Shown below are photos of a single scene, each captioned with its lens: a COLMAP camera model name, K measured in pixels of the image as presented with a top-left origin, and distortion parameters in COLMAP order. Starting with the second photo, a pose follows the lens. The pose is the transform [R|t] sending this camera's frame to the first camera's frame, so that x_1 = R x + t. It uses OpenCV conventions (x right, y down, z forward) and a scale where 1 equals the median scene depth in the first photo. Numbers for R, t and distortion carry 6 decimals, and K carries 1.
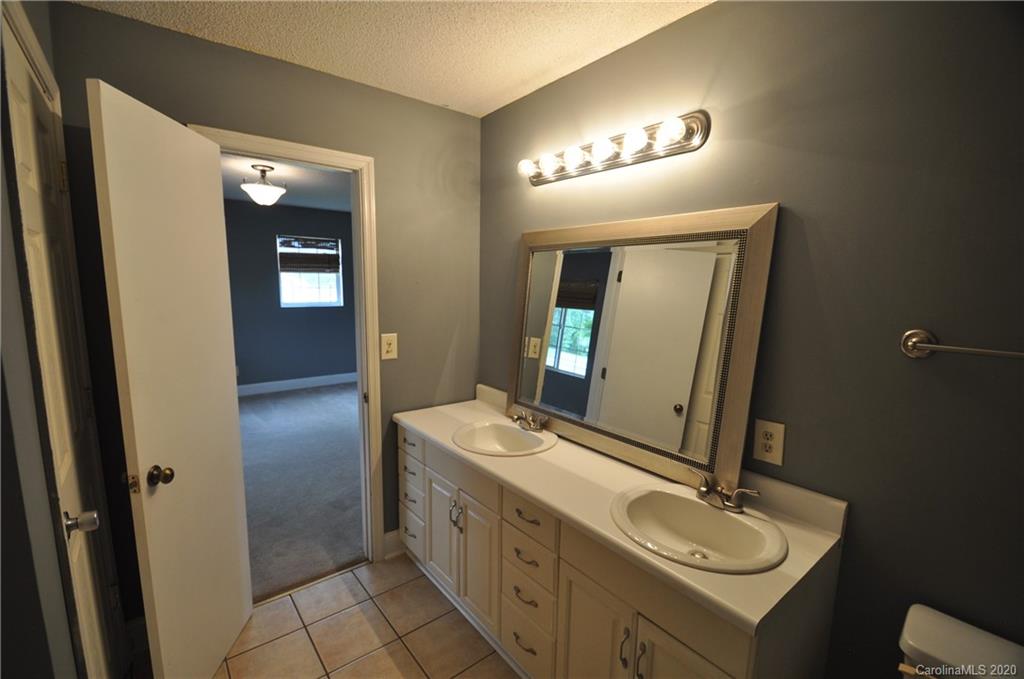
lens RADIAL K [[445.0, 0, 500.2], [0, 445.0, 348.9], [0, 0, 1]] dist [0.002440, -0.013267]
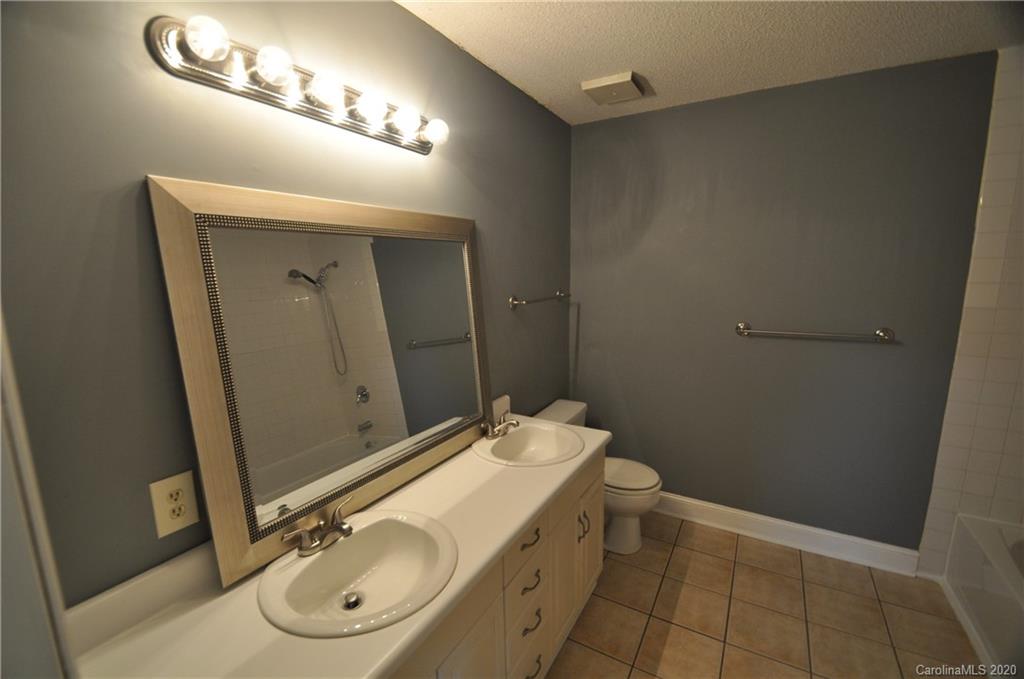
lens RADIAL K [[445.0, 0, 500.2], [0, 445.0, 348.9], [0, 0, 1]] dist [0.002440, -0.013267]
pose [[-0.364244, -0.170530, 0.915558, -0.667126], [0.143651, 0.961040, 0.236151, -0.214211], [-0.920158, 0.217537, -0.325556, 1.233903]]
